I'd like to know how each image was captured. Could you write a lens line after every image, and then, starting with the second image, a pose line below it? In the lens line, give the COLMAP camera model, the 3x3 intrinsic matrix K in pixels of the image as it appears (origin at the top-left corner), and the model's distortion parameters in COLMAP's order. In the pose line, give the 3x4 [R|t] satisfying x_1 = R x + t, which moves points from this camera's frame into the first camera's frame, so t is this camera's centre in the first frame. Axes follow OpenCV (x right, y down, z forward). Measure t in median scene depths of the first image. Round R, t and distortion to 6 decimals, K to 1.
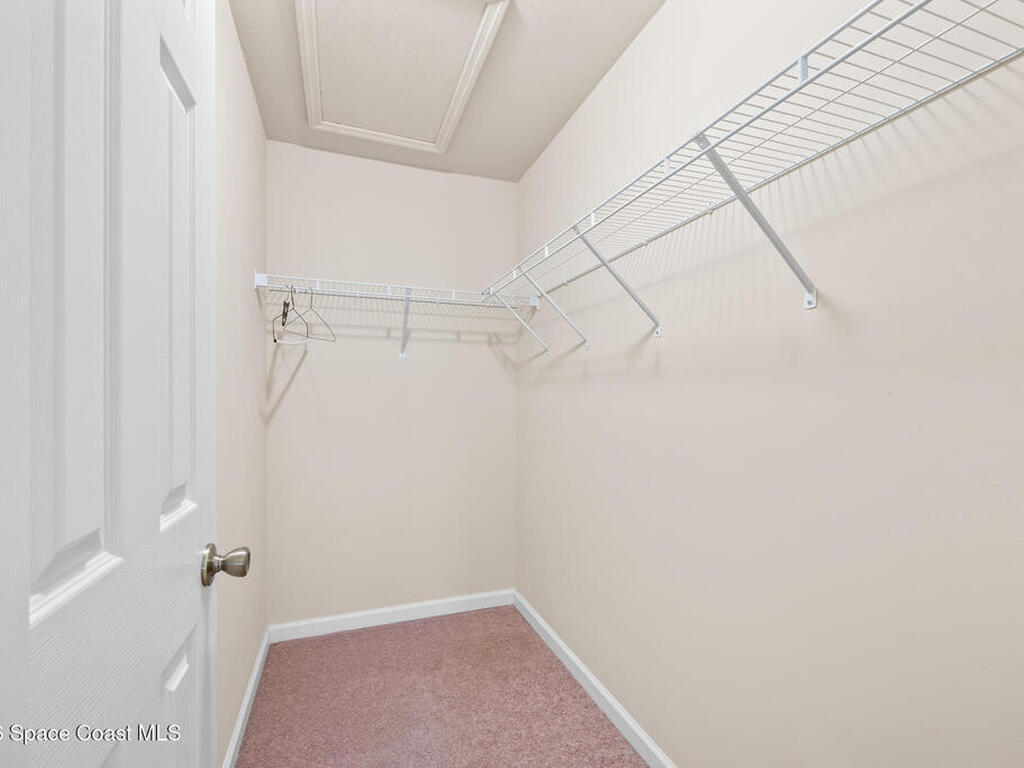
lens RADIAL K [[461.6, 0, 512.0], [0, 461.6, 384.0], [0, 0, 1]] dist [-0.001254, -0.000402]
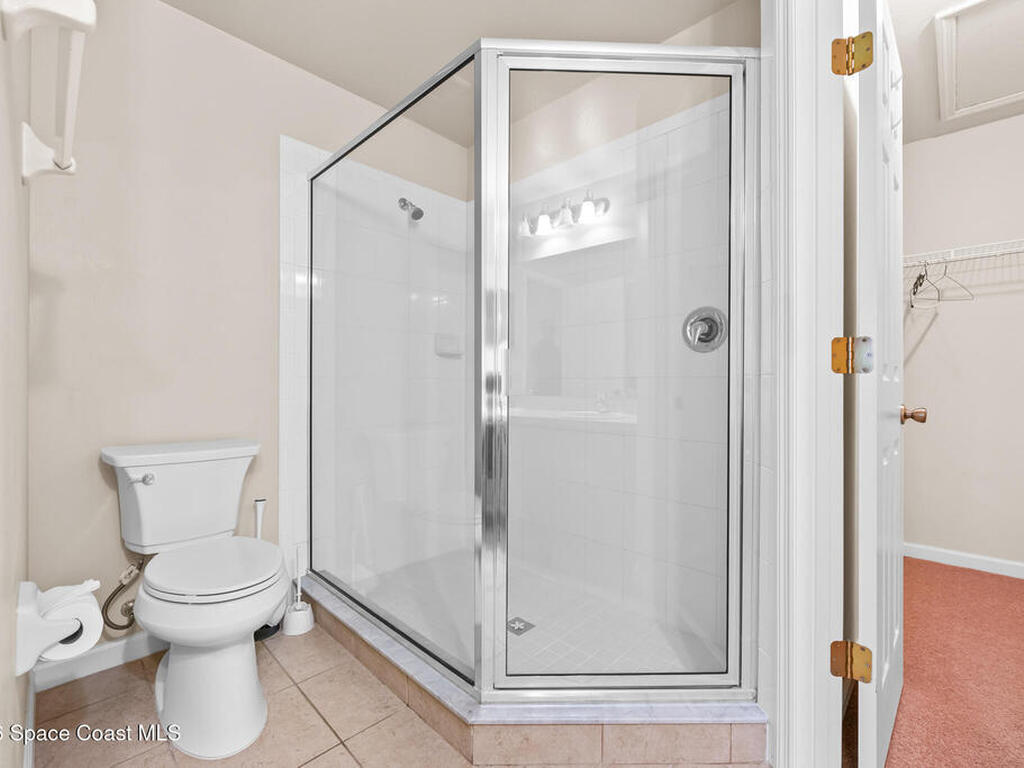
lens RADIAL K [[461.6, 0, 512.0], [0, 461.6, 384.0], [0, 0, 1]] dist [-0.001254, -0.000402]
pose [[0.437810, 0.005148, -0.899053, 0.145215], [0.012428, 0.999853, 0.011777, 0.086655], [0.898982, -0.016329, 0.437682, -0.524639]]
